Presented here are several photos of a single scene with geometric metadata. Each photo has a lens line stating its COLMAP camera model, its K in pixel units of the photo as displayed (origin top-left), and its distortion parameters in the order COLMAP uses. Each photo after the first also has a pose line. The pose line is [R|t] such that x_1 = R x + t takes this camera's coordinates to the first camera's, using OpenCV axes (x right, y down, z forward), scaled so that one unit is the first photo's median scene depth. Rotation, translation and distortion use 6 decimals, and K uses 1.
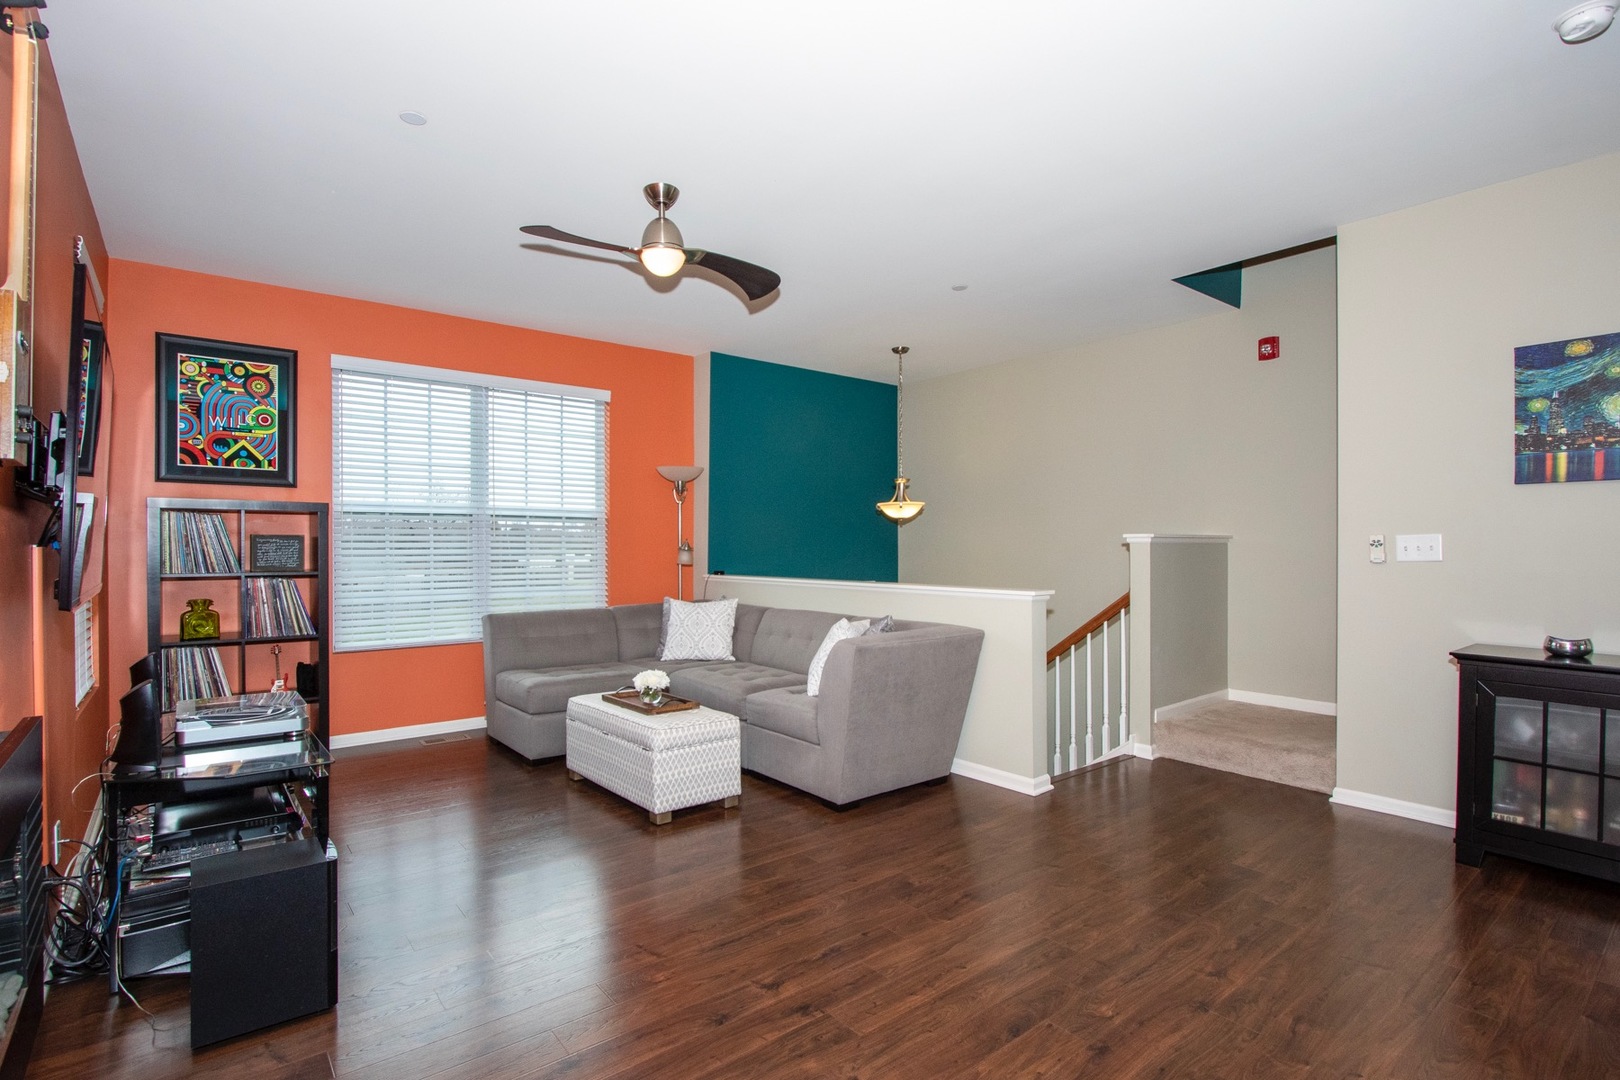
lens RADIAL K [[782.2, 0, 804.9], [0, 782.2, 548.1], [0, 0, 1]] dist [0.000732, -0.000071]
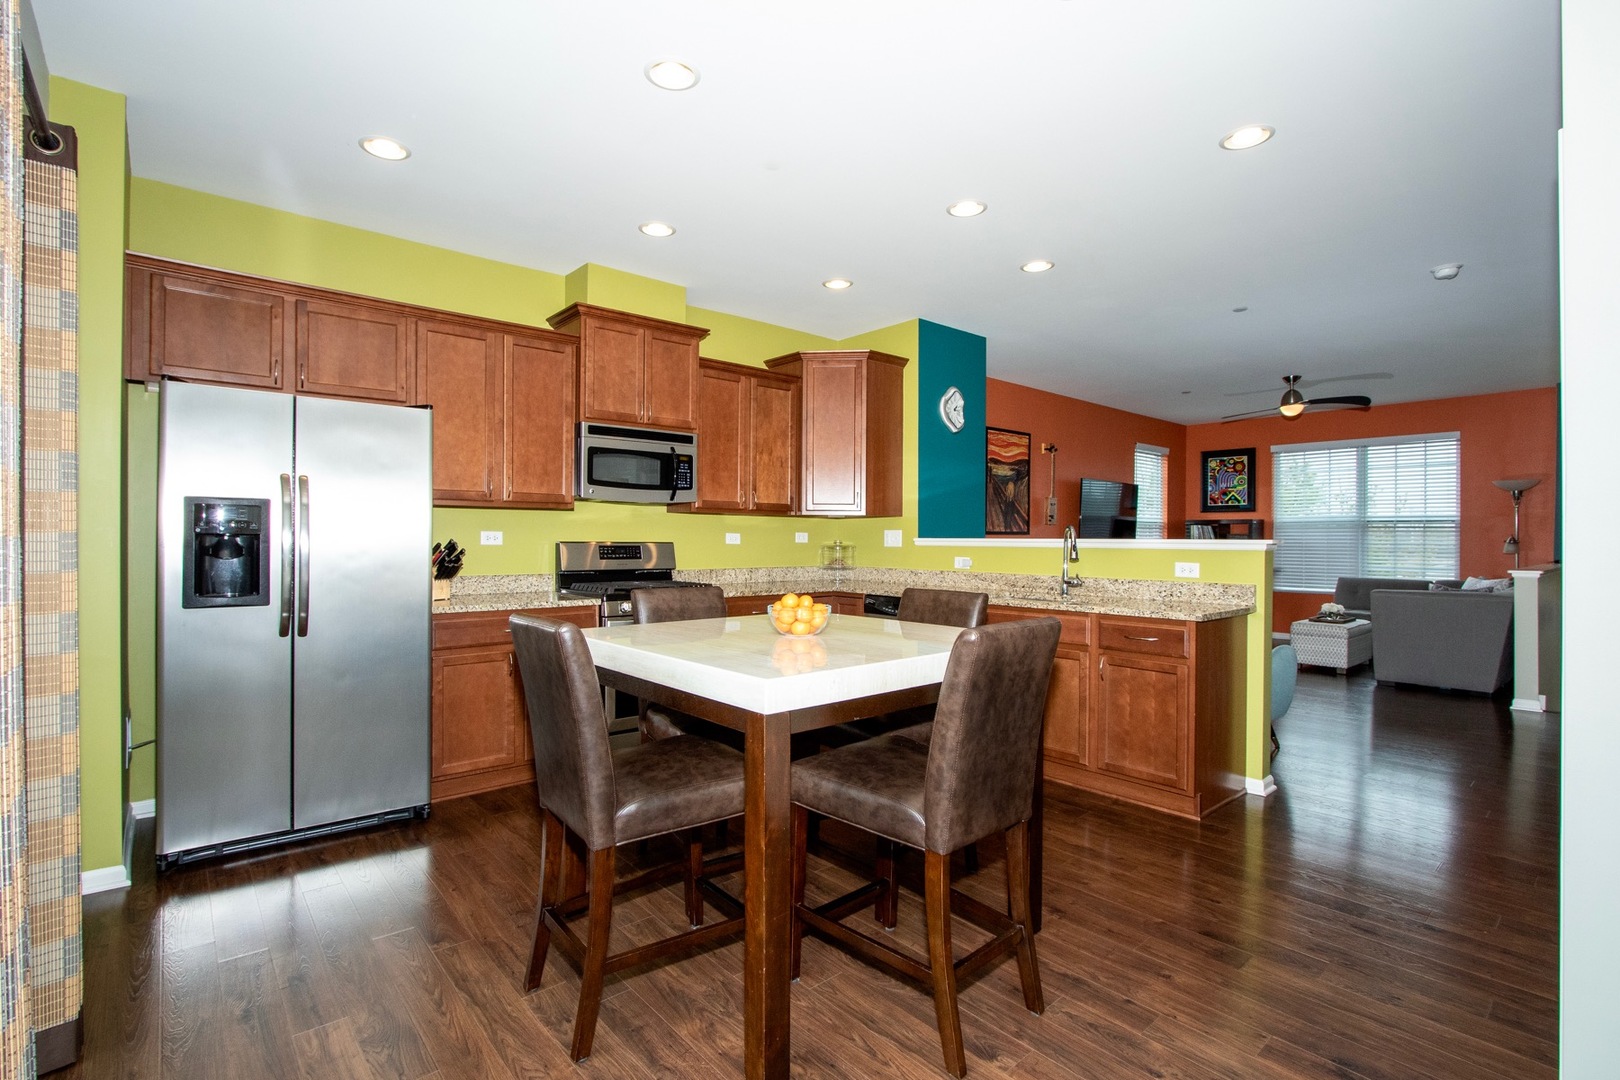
lens RADIAL K [[782.2, 0, 804.9], [0, 782.2, 548.1], [0, 0, 1]] dist [0.000732, -0.000071]
pose [[0.073313, 0.011615, -0.997241, 1.432670], [-0.004063, 0.999927, 0.011347, 0.002521], [0.997301, 0.003220, 0.073355, -0.389037]]
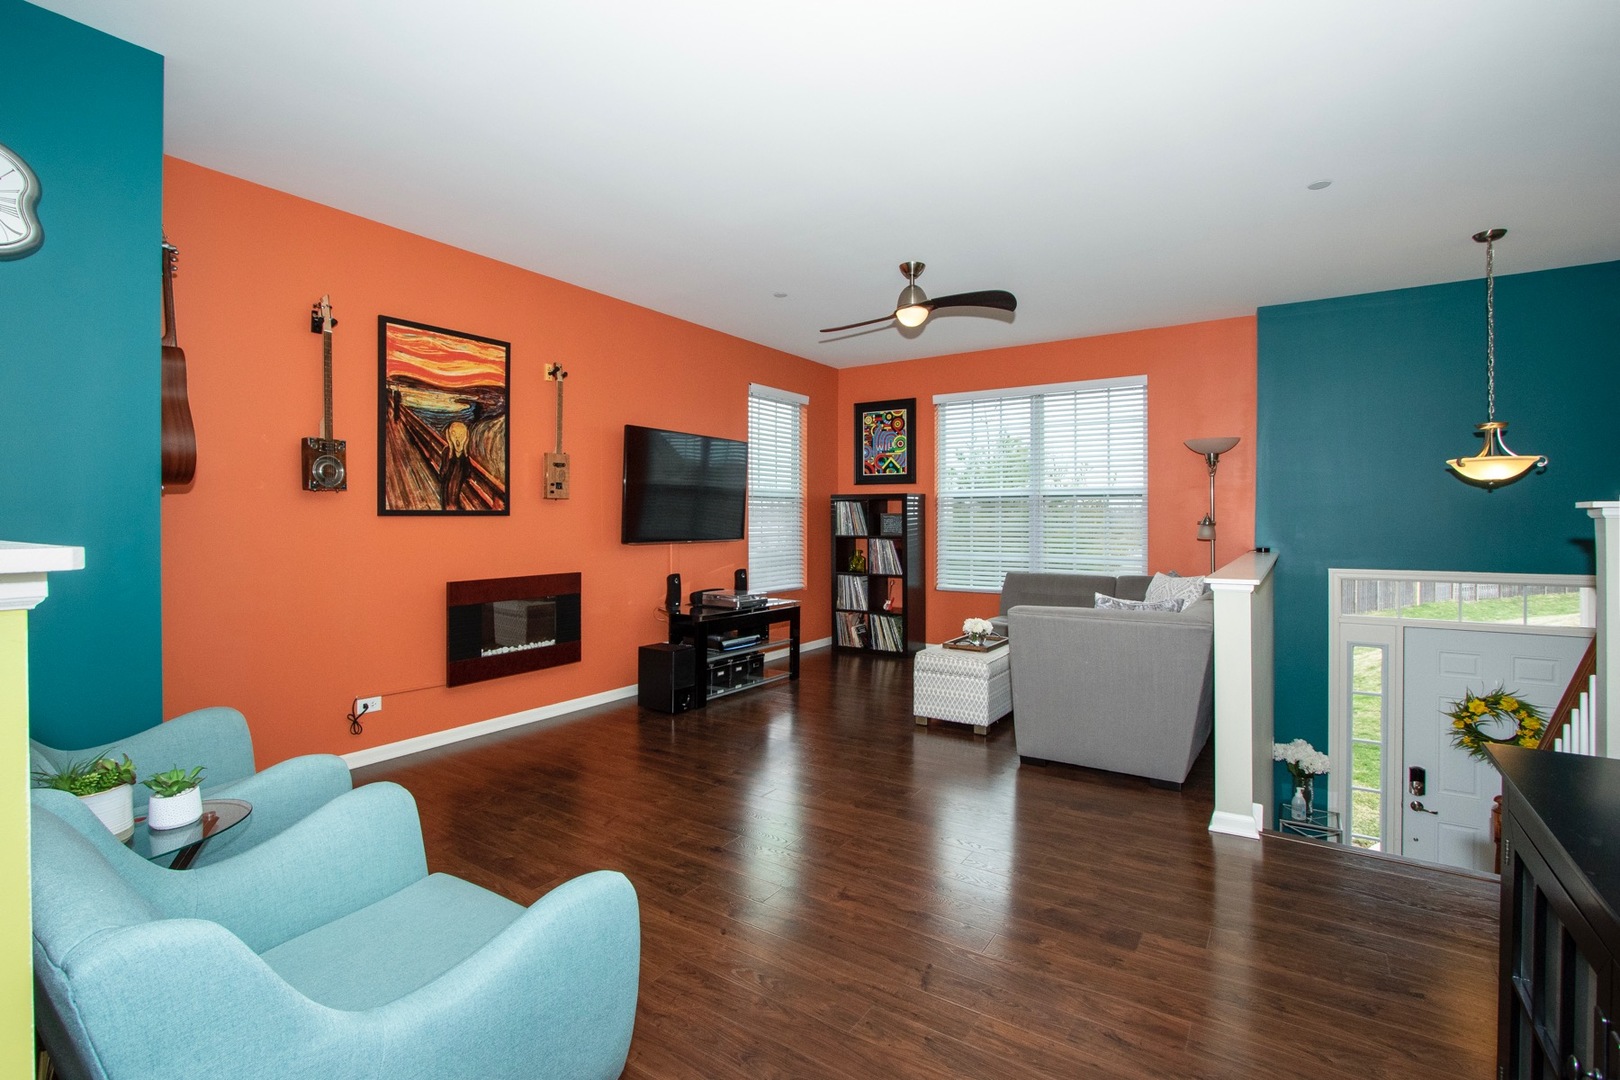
lens RADIAL K [[761.5, 0, 776.6], [0, 761.5, 528.6], [0, 0, 1]] dist [-0.000848, -0.000088]
pose [[0.292281, 0.013675, -0.956235, 0.781684], [-0.001296, 0.999903, 0.013903, -0.006616], [0.956332, -0.002824, 0.292270, 0.284290]]
